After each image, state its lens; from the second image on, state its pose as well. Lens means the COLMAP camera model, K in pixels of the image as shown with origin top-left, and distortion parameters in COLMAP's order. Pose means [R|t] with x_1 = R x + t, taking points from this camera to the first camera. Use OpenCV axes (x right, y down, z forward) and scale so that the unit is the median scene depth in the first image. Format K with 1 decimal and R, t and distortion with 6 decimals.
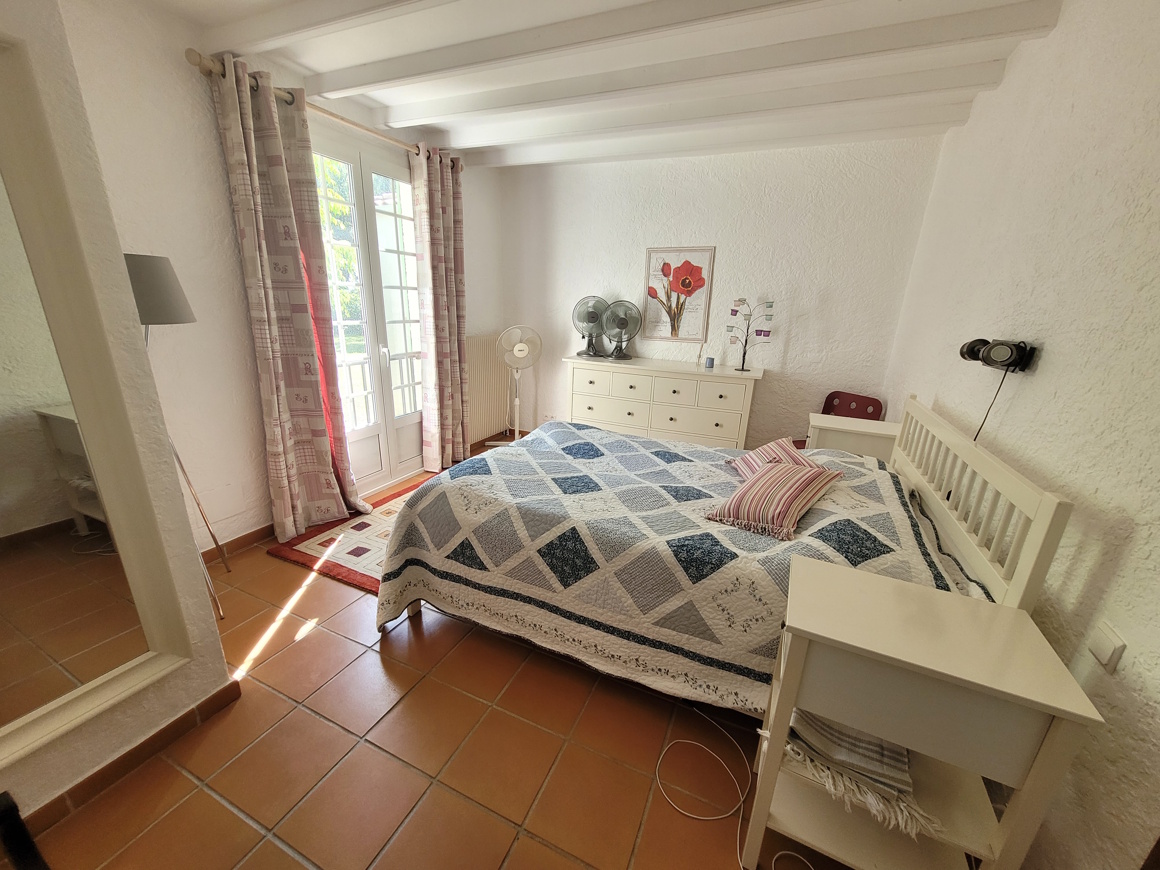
lens RADIAL K [[454.6, 0, 580.2], [0, 454.6, 438.6], [0, 0, 1]] dist [0.001319, 0.000983]
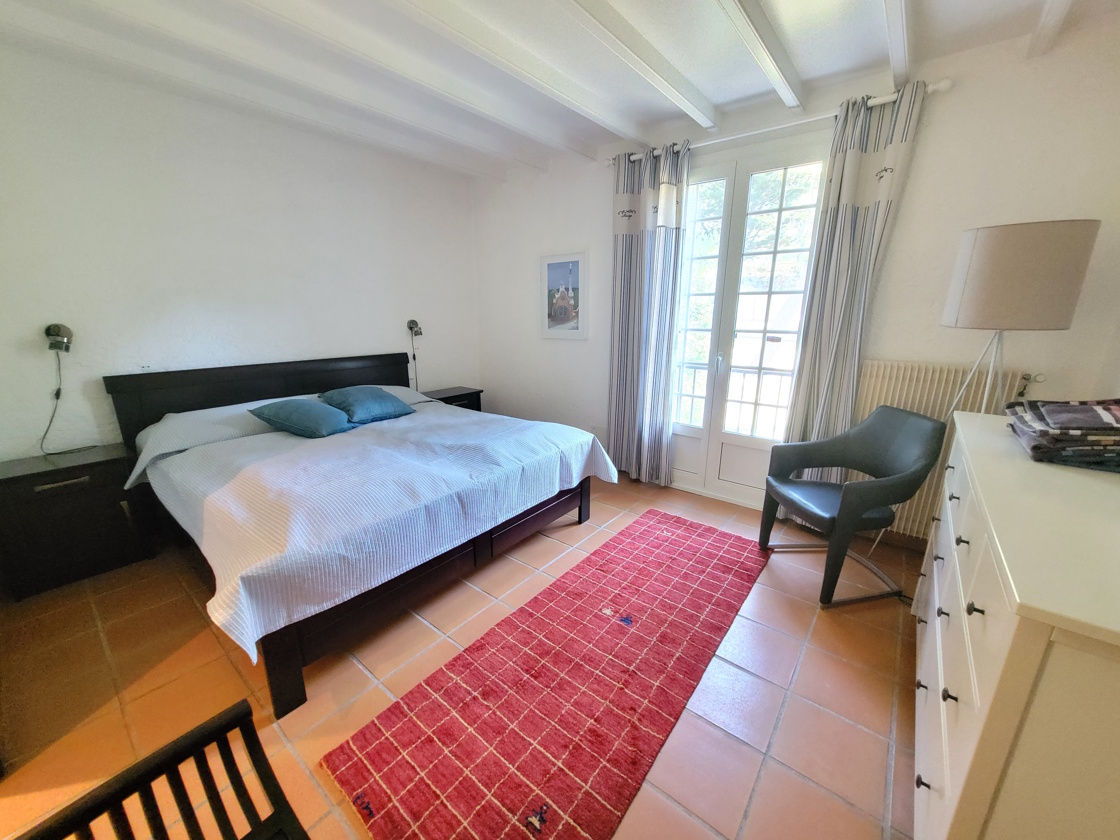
lens RADIAL K [[438.9, 0, 558.1], [0, 438.9, 420.5], [0, 0, 1]] dist [0.001319, 0.000983]
pose [[-0.256872, 0.208003, -0.943796, 0.552950], [-0.293207, 0.913764, 0.281186, -0.224699], [0.920894, 0.348956, -0.173733, 0.851601]]
